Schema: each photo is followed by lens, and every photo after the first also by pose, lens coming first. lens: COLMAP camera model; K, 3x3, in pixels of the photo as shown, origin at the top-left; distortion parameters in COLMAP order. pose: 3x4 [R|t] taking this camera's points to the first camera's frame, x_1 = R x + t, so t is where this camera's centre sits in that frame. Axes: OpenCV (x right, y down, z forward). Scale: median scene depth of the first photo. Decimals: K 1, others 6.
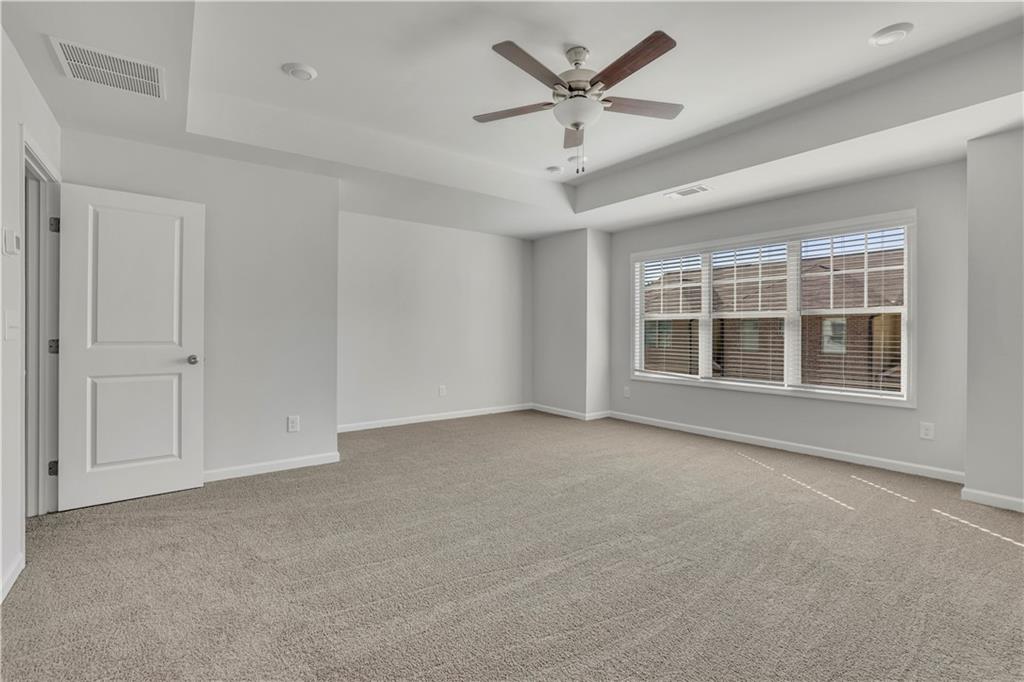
lens RADIAL K [[437.5, 0, 508.8], [0, 437.5, 335.0], [0, 0, 1]] dist [-0.039266, 0.011230]
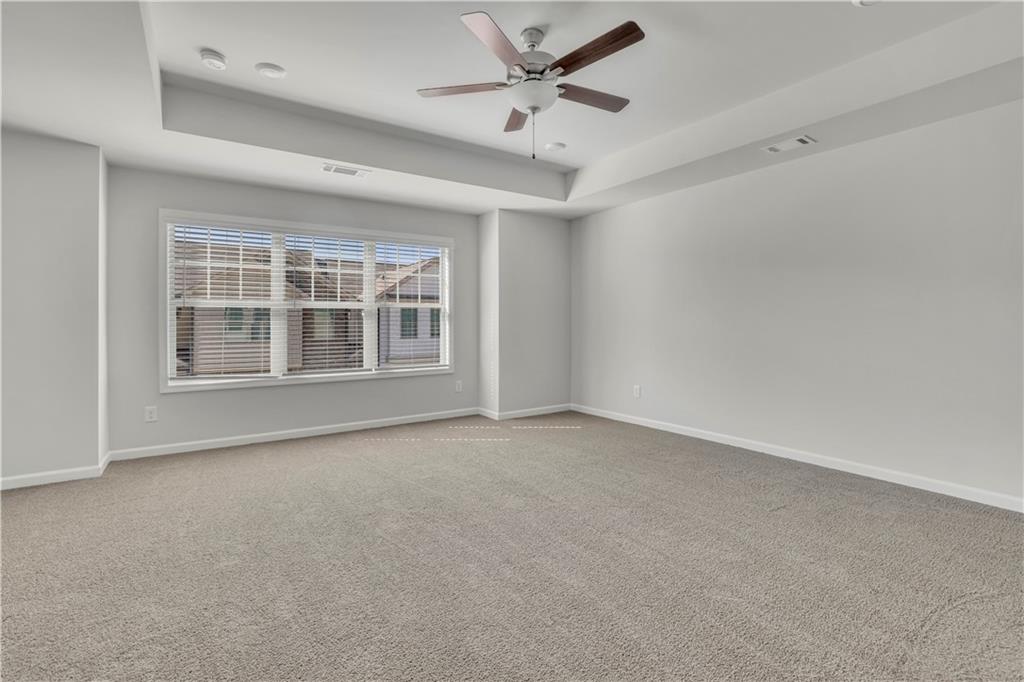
lens RADIAL K [[433.8, 0, 511.0], [0, 433.8, 322.1], [0, 0, 1]] dist [-0.045936, -0.000238]
pose [[0.077464, -0.005769, 0.996978, -0.356141], [0.014669, 0.999882, 0.004646, -0.004834], [-0.996887, 0.014265, 0.077540, 0.438227]]
